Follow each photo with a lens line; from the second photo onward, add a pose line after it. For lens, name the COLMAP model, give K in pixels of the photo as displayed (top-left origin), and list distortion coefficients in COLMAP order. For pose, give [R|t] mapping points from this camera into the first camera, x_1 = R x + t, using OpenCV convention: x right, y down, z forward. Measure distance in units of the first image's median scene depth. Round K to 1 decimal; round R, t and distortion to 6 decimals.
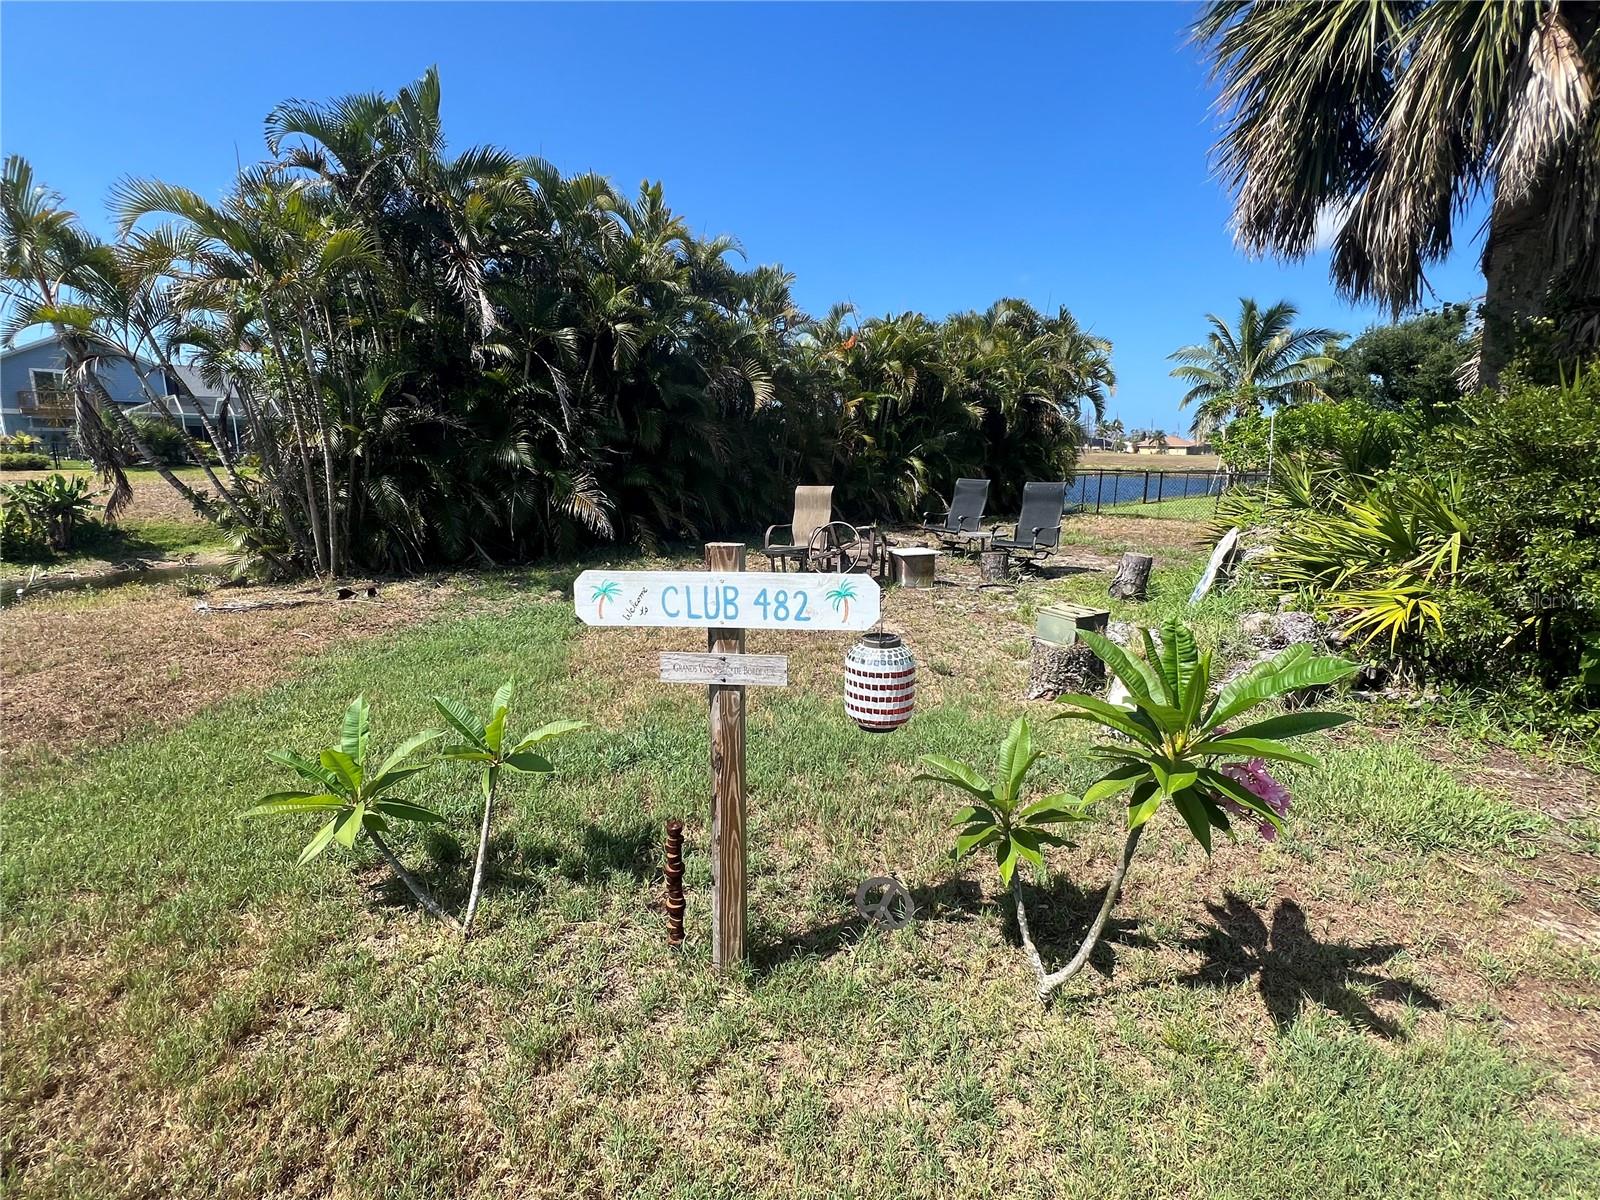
lens RADIAL K [[756.5, 0, 800.0], [0, 756.5, 600.0], [0, 0, 1]] dist [-0.000323, 0.000954]
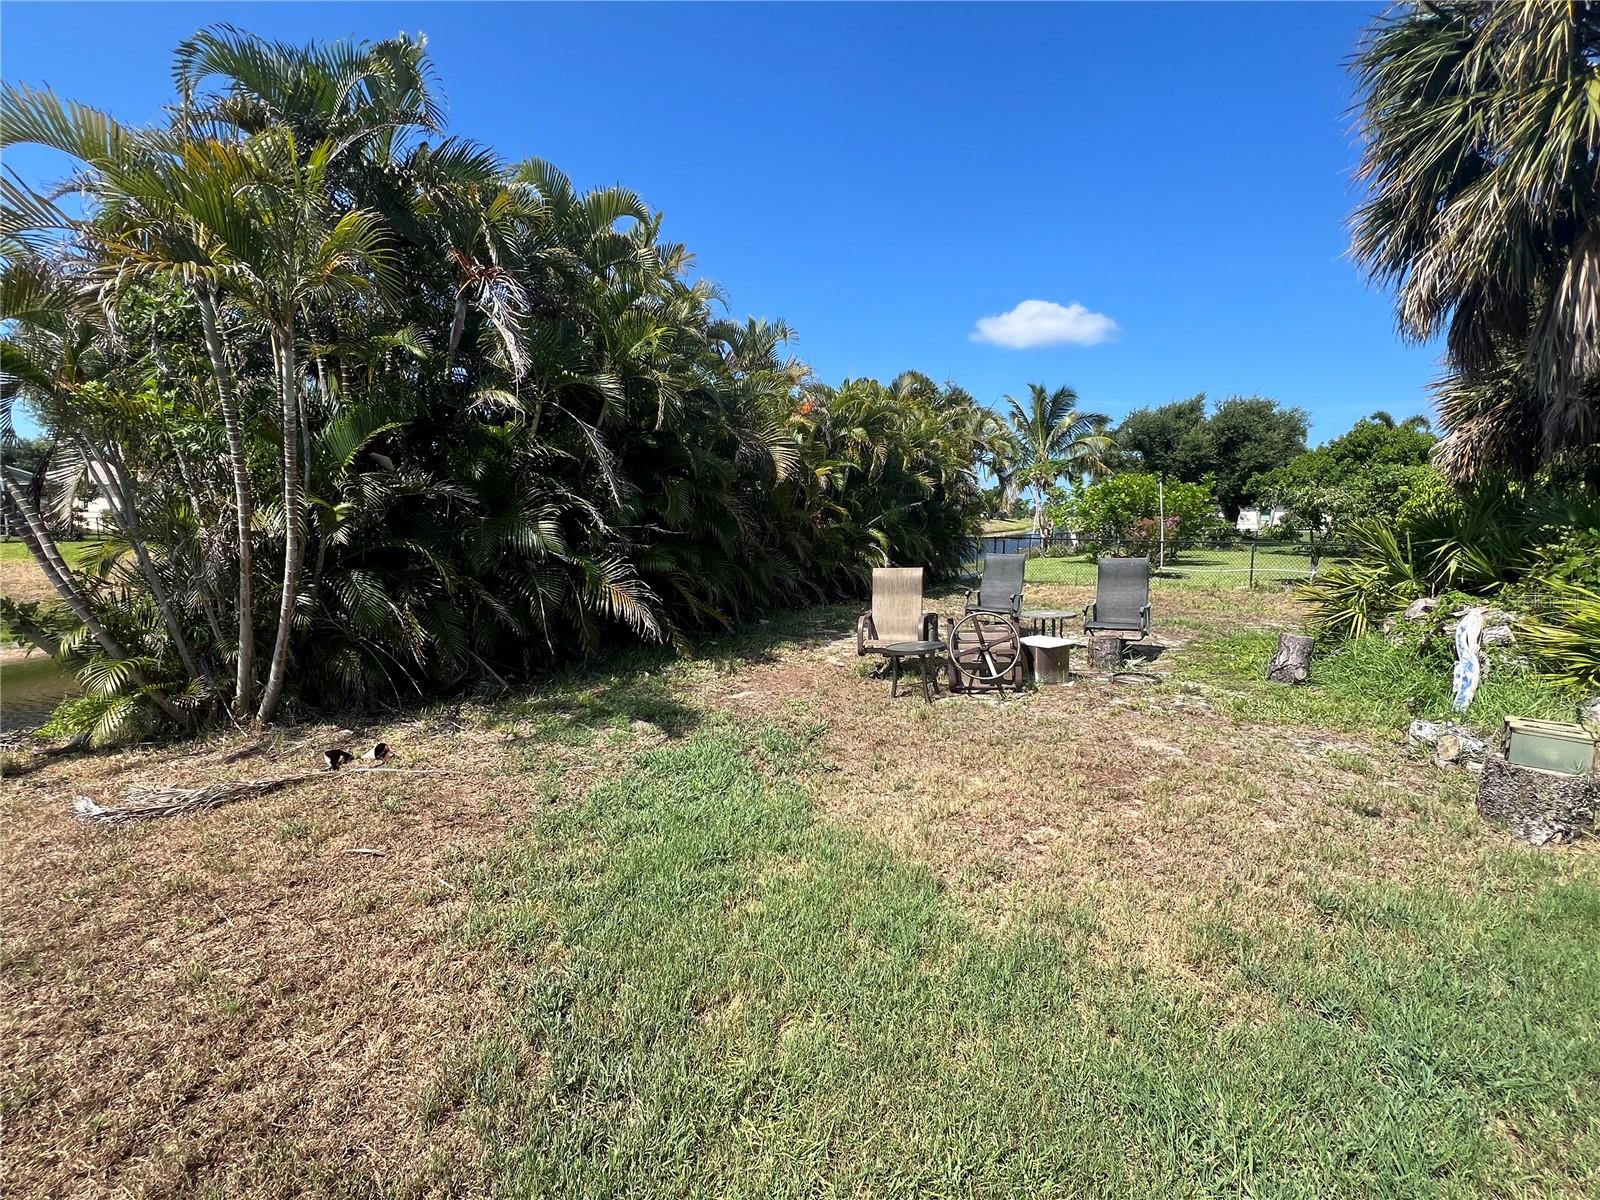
lens RADIAL K [[759.6, 0, 800.0], [0, 759.6, 600.0], [0, 0, 1]] dist [0.001713, 0.000403]
pose [[0.957972, -0.036229, 0.284566, -0.335579], [0.060055, 0.995340, -0.075450, -0.057211], [-0.280506, 0.089368, 0.955683, 0.215527]]
